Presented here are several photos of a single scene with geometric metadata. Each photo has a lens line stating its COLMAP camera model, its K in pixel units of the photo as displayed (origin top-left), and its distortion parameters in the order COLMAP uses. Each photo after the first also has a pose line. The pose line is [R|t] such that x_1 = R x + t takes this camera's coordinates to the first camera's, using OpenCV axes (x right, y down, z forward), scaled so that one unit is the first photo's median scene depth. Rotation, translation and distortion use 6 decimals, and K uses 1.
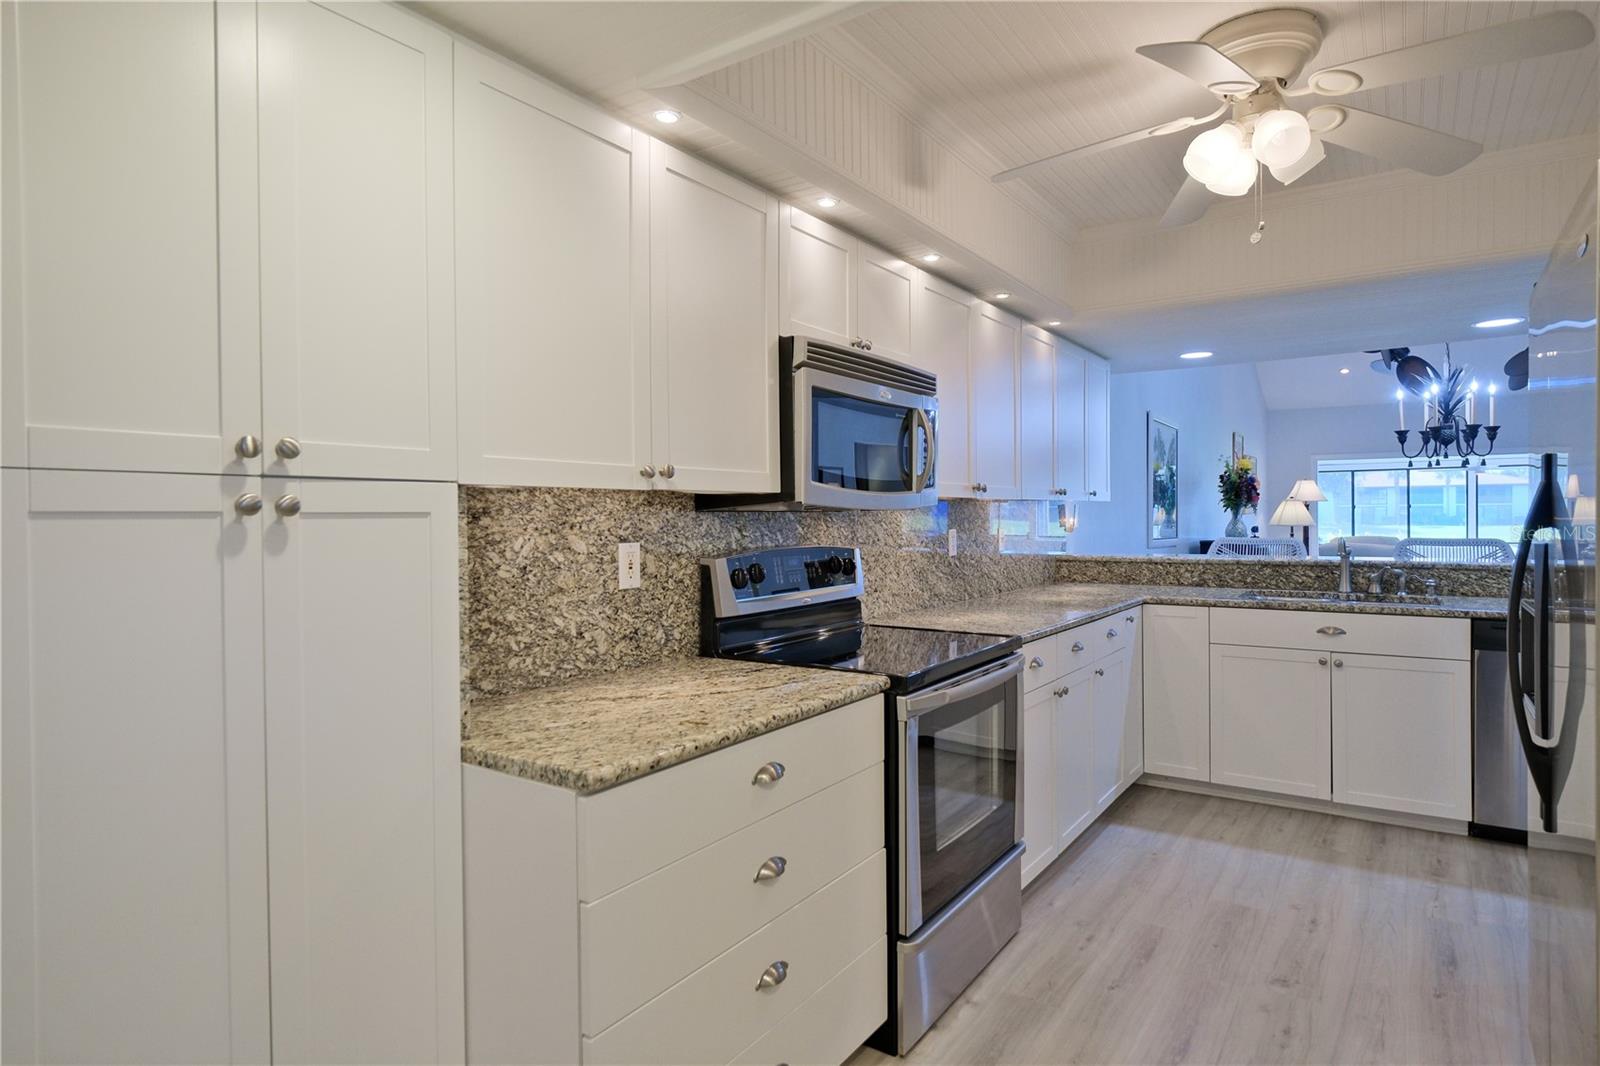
lens RADIAL K [[885.6, 0, 808.5], [0, 885.6, 523.1], [0, 0, 1]] dist [0.020291, -0.000241]
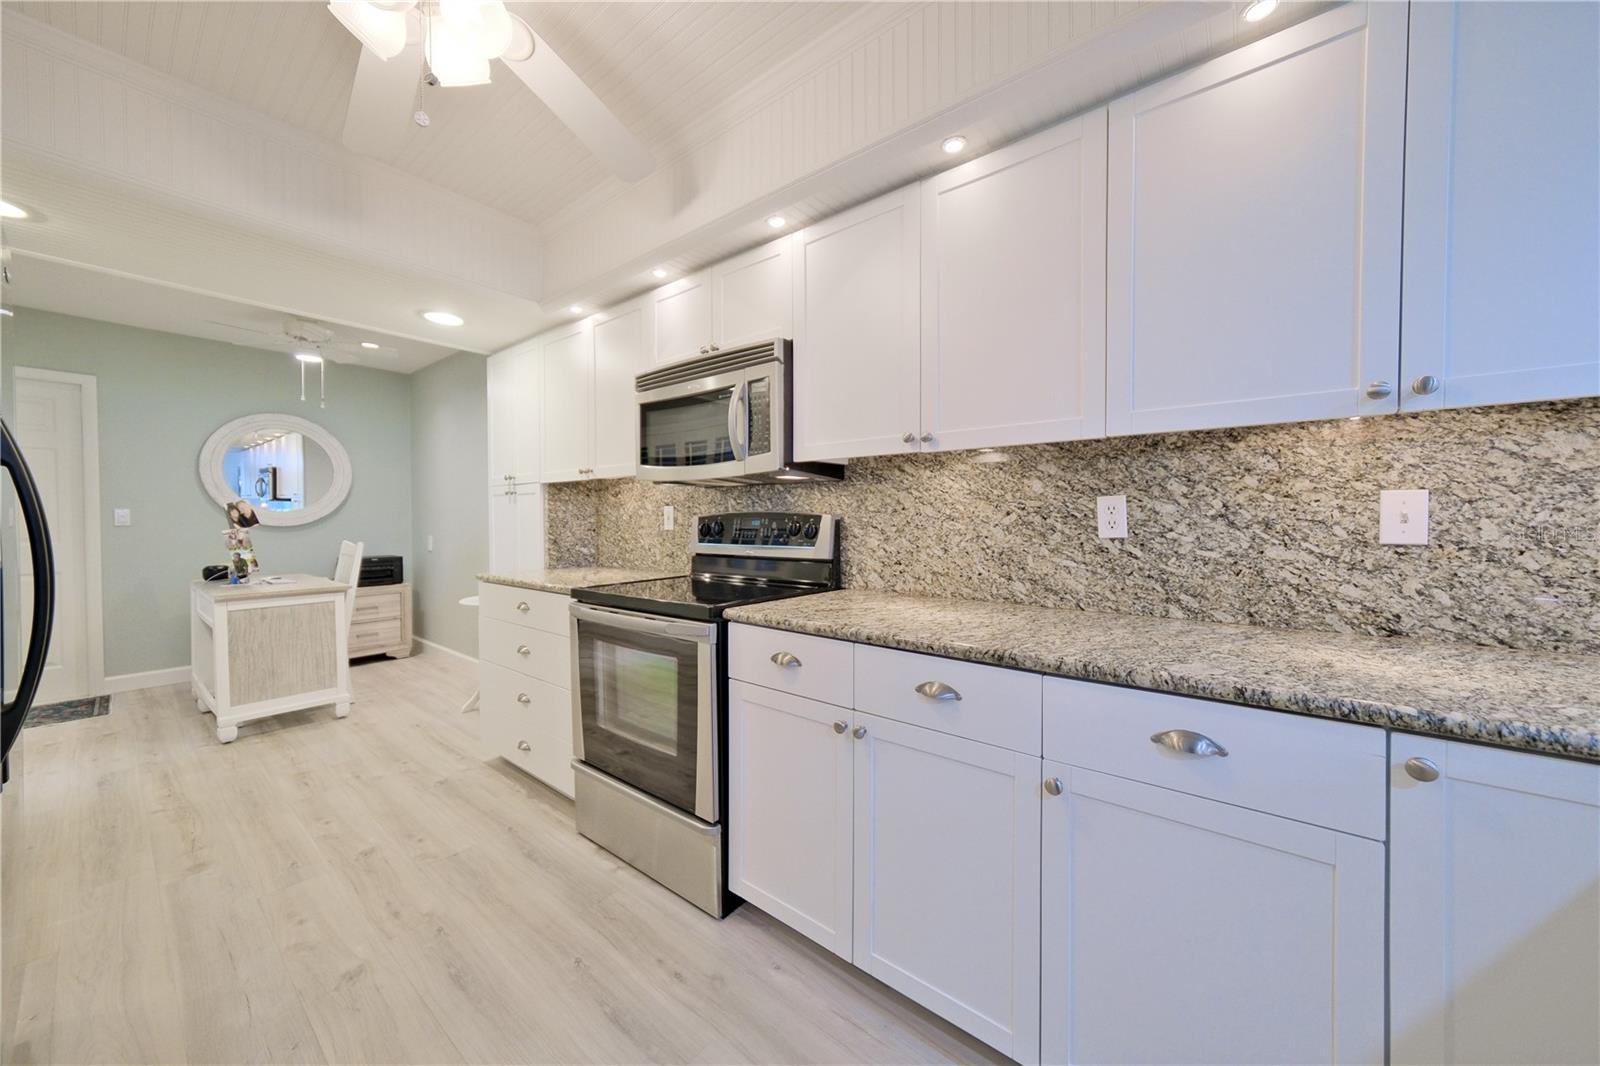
lens RADIAL K [[563.3, 0, 808.4], [0, 563.3, 528.9], [0, 0, 1]] dist [-0.000008, 0.001966]
pose [[-0.075268, 0.028068, -0.996768, 0.682456], [-0.005146, 0.999580, 0.028536, 0.024199], [0.997150, 0.007277, -0.075092, 0.959799]]
